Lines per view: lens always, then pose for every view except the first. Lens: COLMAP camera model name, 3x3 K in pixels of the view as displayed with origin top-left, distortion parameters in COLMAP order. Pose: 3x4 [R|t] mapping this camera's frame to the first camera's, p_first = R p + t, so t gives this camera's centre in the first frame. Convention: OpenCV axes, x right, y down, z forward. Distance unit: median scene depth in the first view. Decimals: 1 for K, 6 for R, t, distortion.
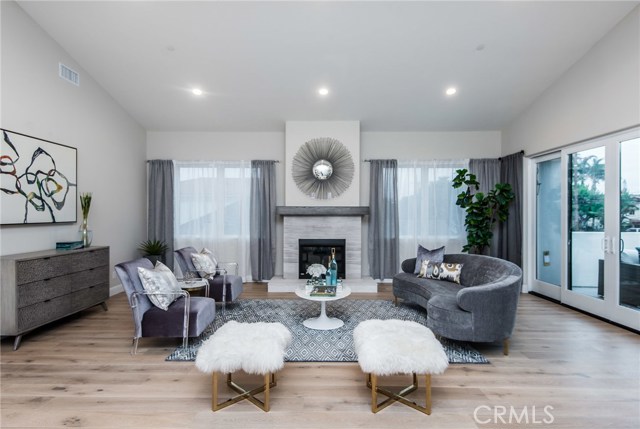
lens RADIAL K [[349.2, 0, 310.6], [0, 349.2, 214.9], [0, 0, 1]] dist [0.017097, -0.000035]
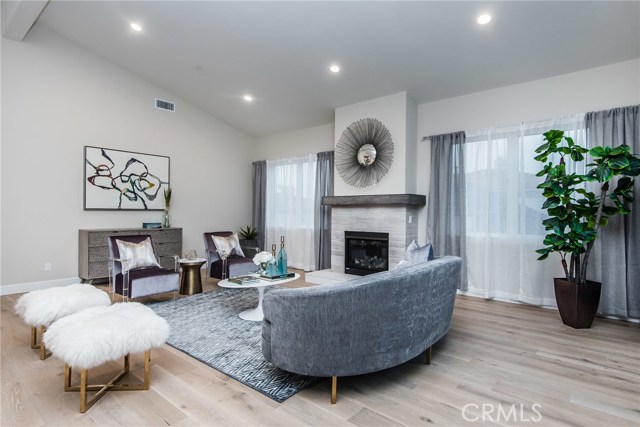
lens RADIAL K [[331.1, 0, 320.0], [0, 331.1, 213.5], [0, 0, 1]] dist [0.003612, 0.000134]
pose [[0.786062, 0.003965, -0.618135, 0.469539], [-0.009277, 0.999942, -0.005383, 0.027823], [0.618078, 0.009965, 0.786054, 0.259302]]
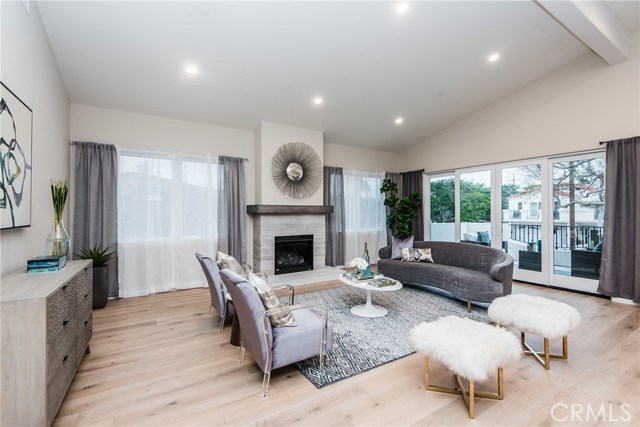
lens RADIAL K [[286.2, 0, 320.0], [0, 286.2, 213.5], [0, 0, 1]] dist [0.000015, -0.000117]
pose [[0.837509, -0.004930, 0.546401, -0.389347], [0.004119, 0.999988, 0.002708, -0.001069], [-0.546408, -0.000017, 0.837519, 0.214790]]
